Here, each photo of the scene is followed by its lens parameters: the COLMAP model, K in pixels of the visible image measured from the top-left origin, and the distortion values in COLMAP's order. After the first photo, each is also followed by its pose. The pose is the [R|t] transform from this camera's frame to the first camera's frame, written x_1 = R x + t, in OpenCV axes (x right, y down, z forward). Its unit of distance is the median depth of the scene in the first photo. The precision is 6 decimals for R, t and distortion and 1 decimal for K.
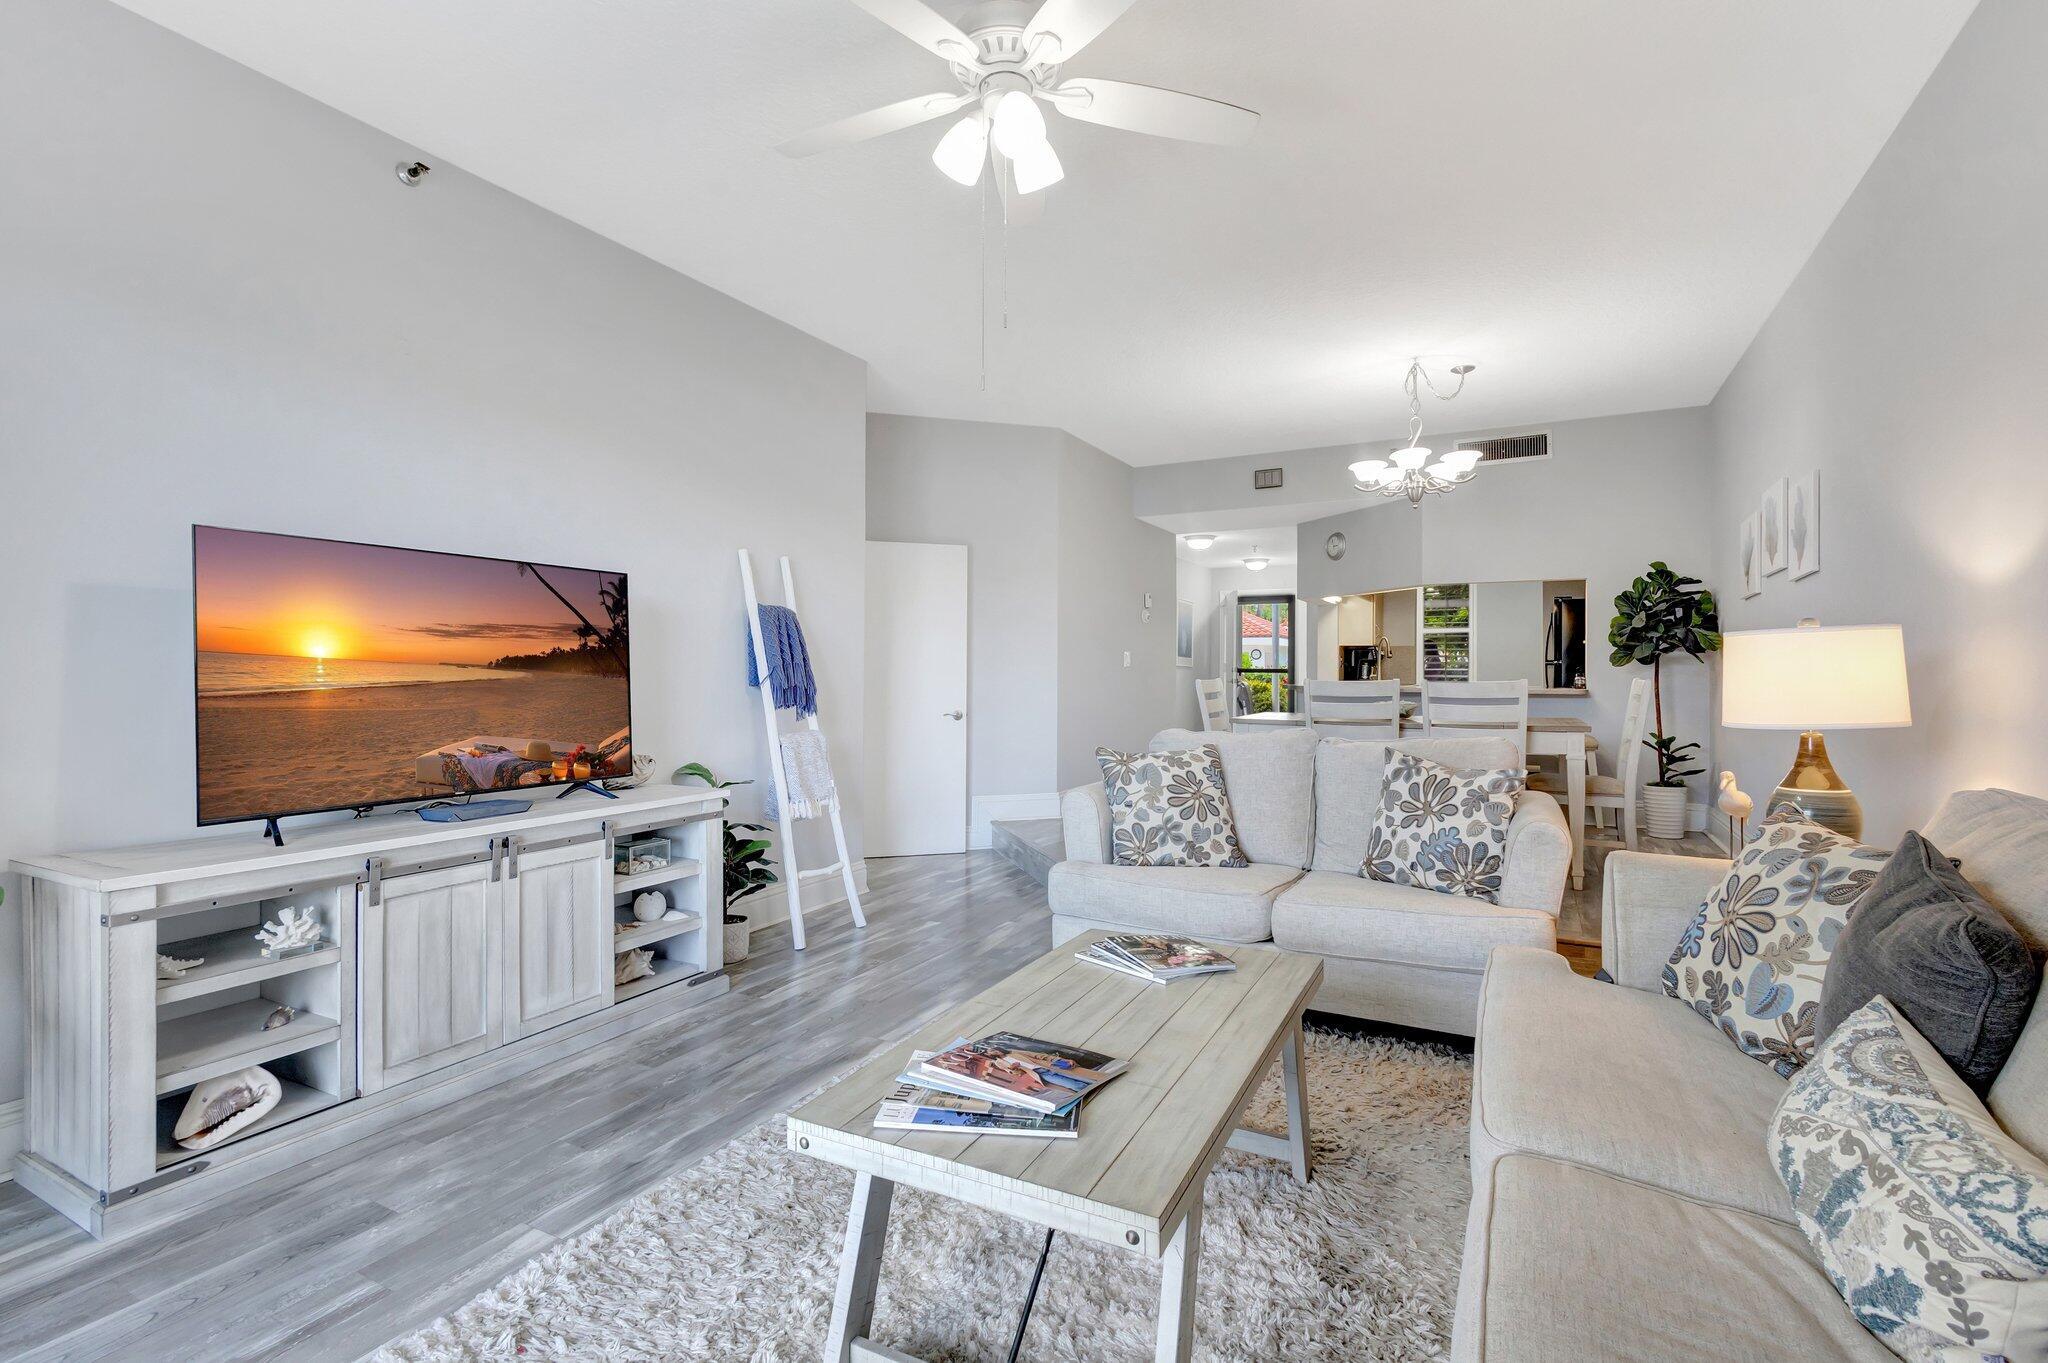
lens RADIAL K [[950.9, 0, 1012.0], [0, 950.9, 681.1], [0, 0, 1]] dist [0.011177, -0.003660]
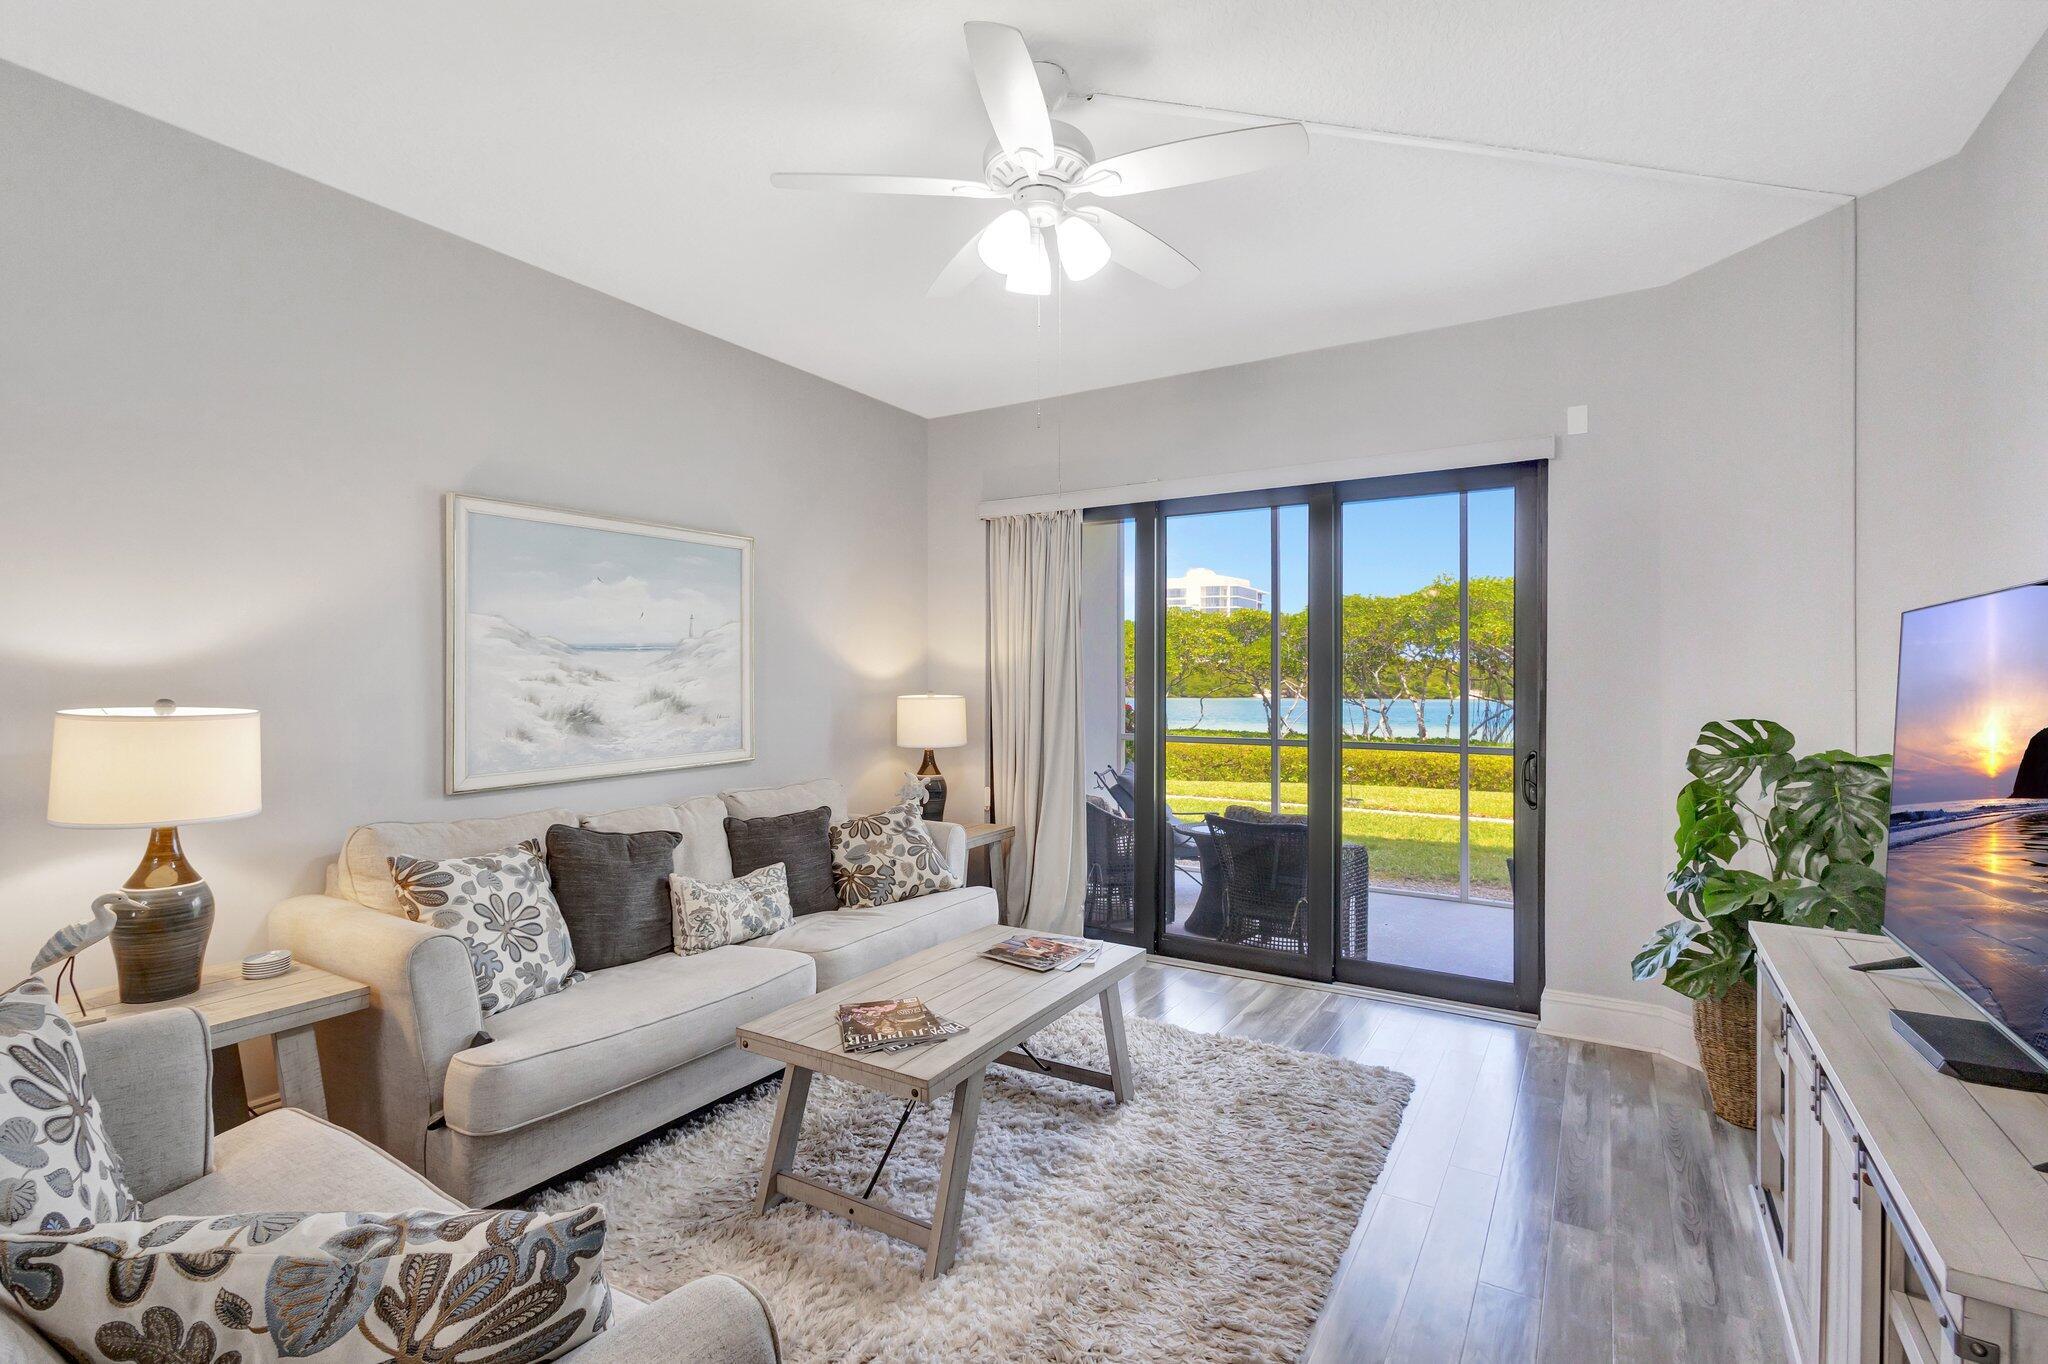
lens RADIAL K [[950.9, 0, 1014.3], [0, 950.9, 676.1], [0, 0, 1]] dist [0.011177, -0.003660]
pose [[-0.998155, -0.004999, 0.060507, -0.034321], [-0.004799, 0.999983, 0.003447, -0.081302], [-0.060523, 0.003150, -0.998162, 1.588491]]
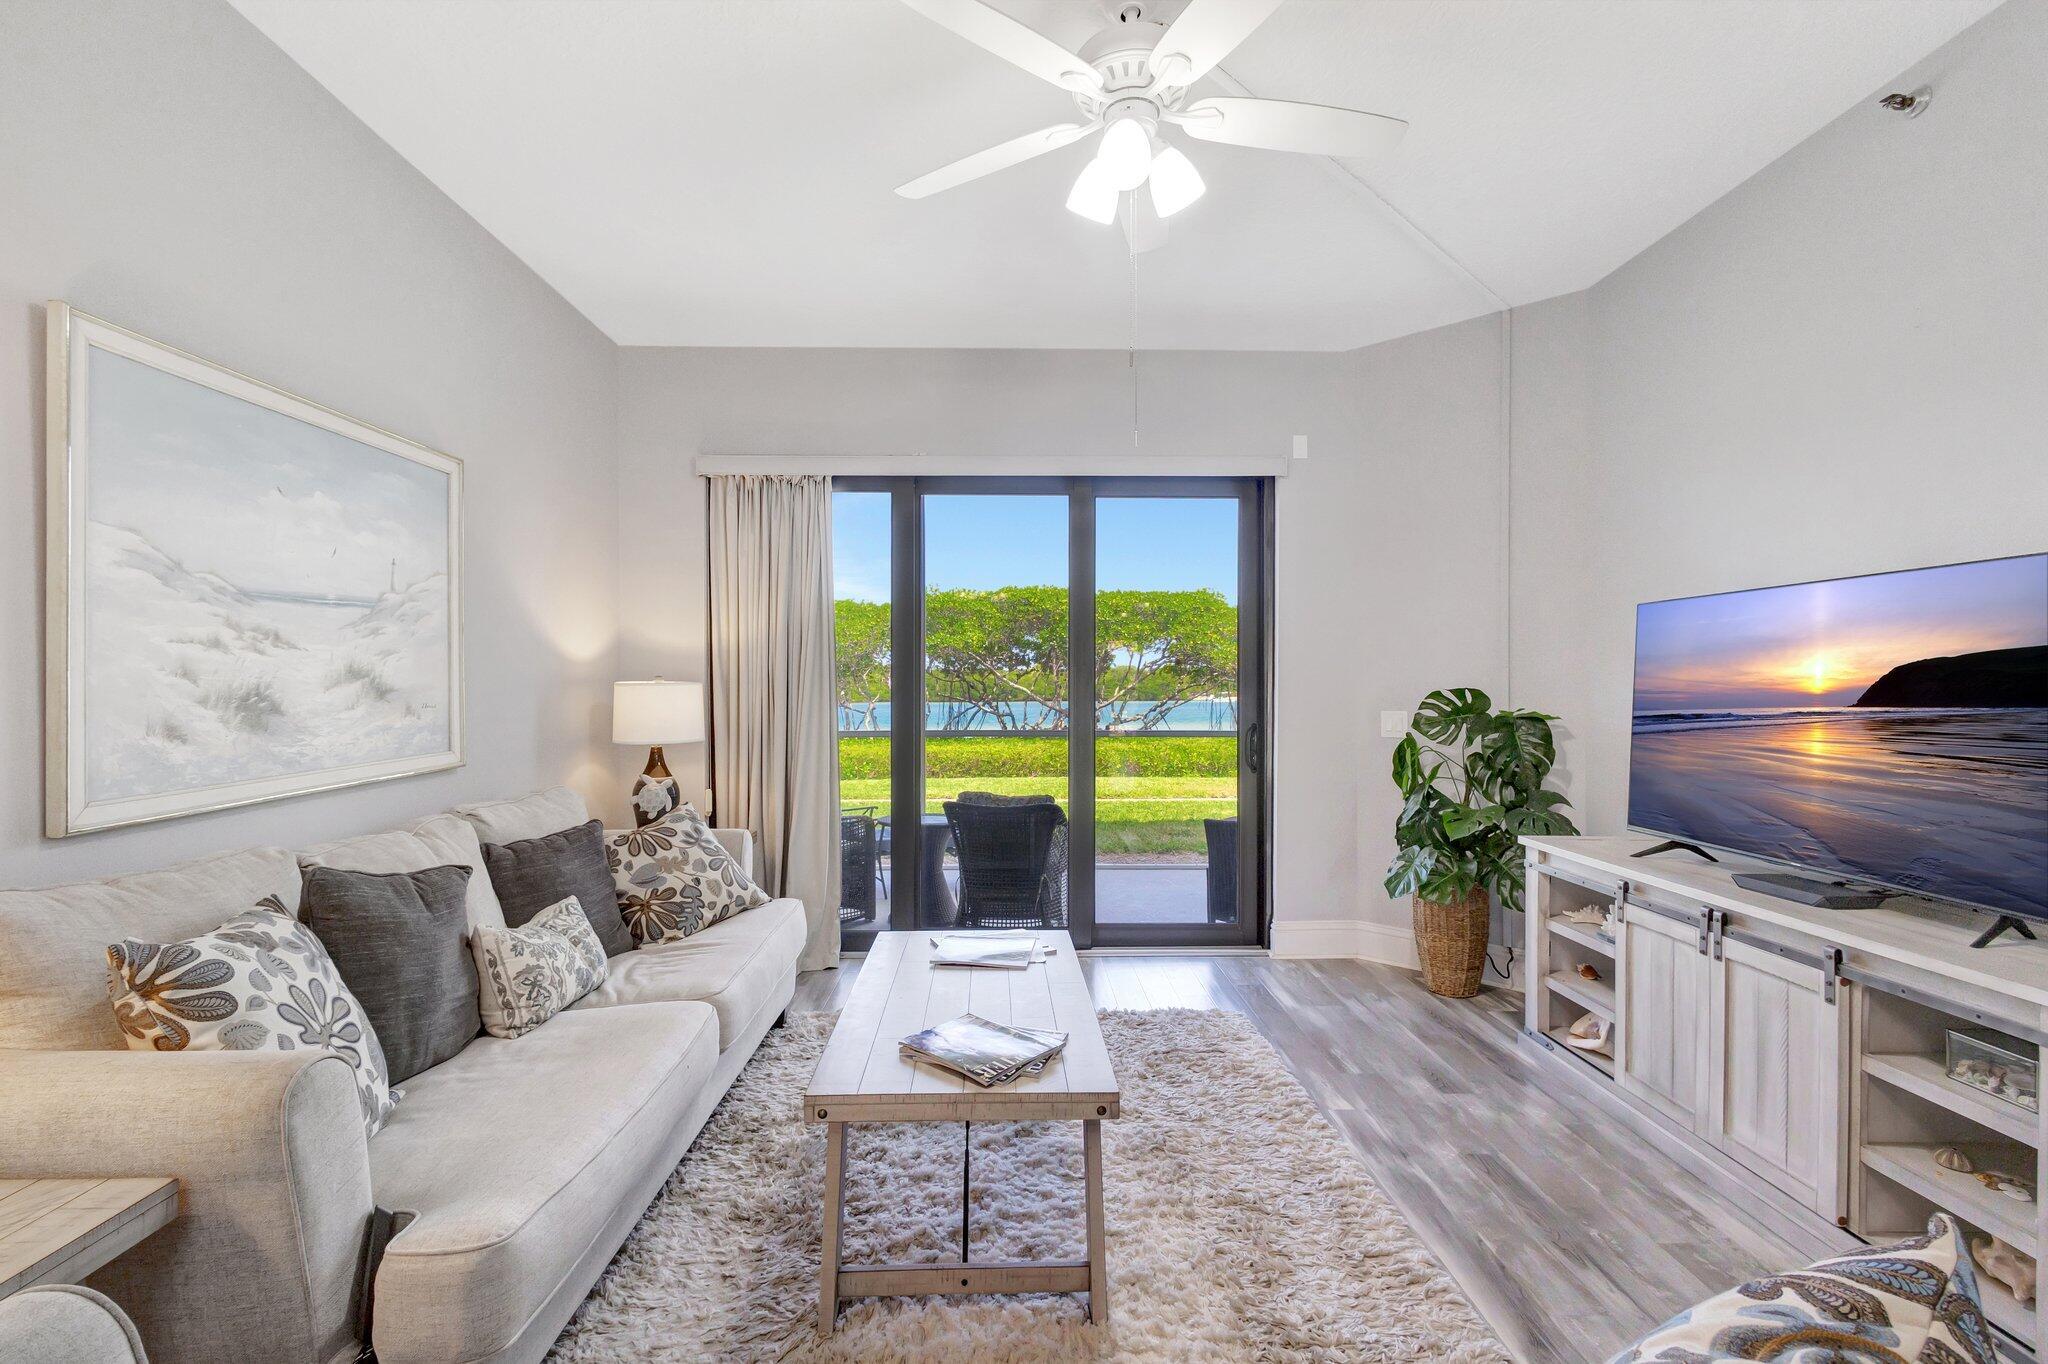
lens RADIAL K [[950.9, 0, 1029.0], [0, 950.9, 690.5], [0, 0, 1]] dist [0.011177, -0.003660]
pose [[-0.869644, 0.001080, -0.493679, 0.434244], [-0.004701, 0.999934, 0.010467, -0.043693], [0.493658, 0.011424, -0.869581, 1.388465]]
